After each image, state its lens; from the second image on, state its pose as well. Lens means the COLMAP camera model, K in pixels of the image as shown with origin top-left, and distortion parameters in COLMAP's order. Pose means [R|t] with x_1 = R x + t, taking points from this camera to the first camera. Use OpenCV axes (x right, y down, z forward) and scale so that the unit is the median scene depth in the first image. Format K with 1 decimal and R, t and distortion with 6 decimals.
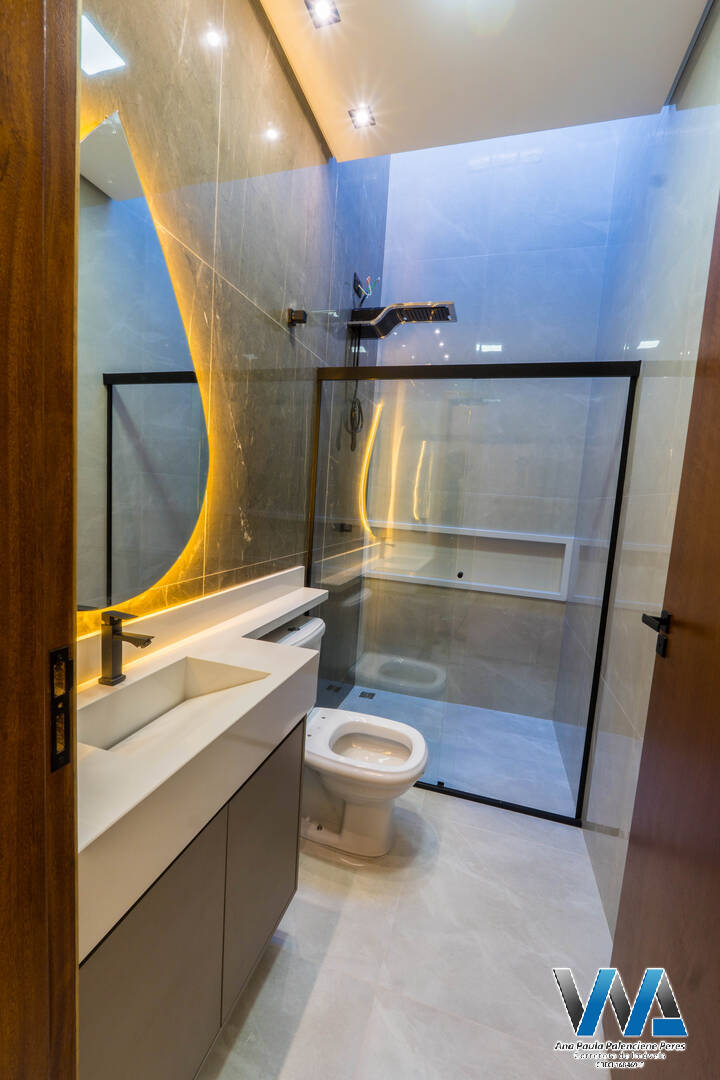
lens RADIAL K [[450.1, 0, 359.4], [0, 450.1, 541.2], [0, 0, 1]] dist [-0.009294, 0.000624]
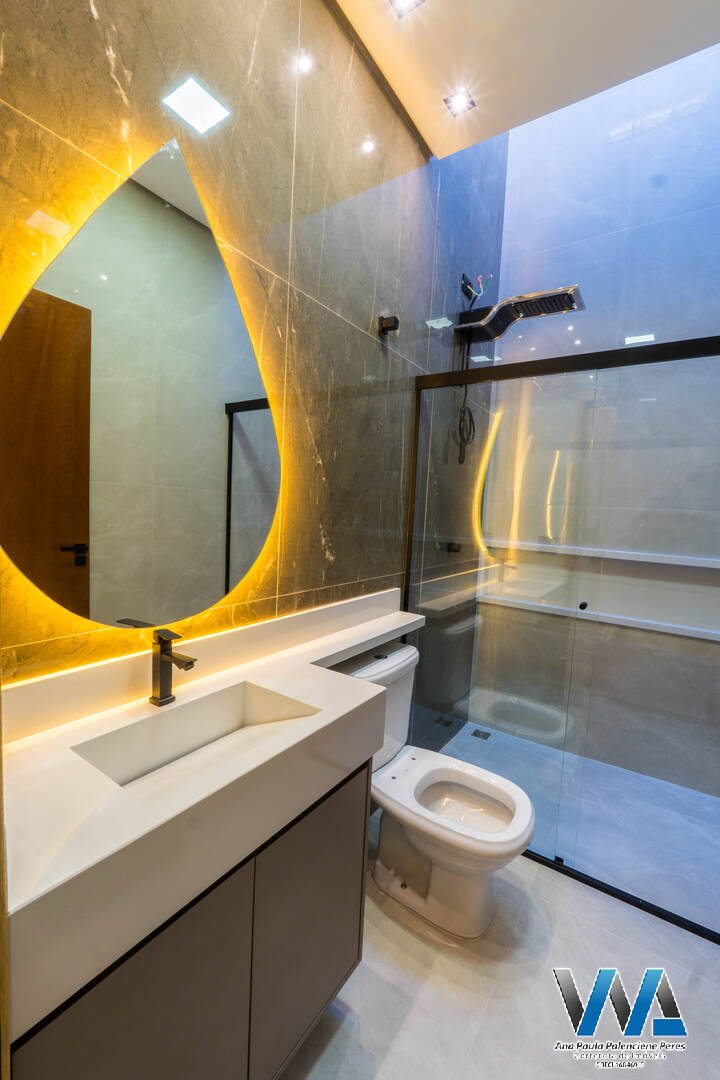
lens RADIAL K [[450.1, 0, 359.8], [0, 450.1, 540.9], [0, 0, 1]] dist [-0.009294, 0.000624]
pose [[0.954679, 0.004157, -0.297609, 0.086792], [-0.016929, 0.999042, -0.040350, -0.004002], [0.297156, 0.043559, 0.953835, 0.098799]]
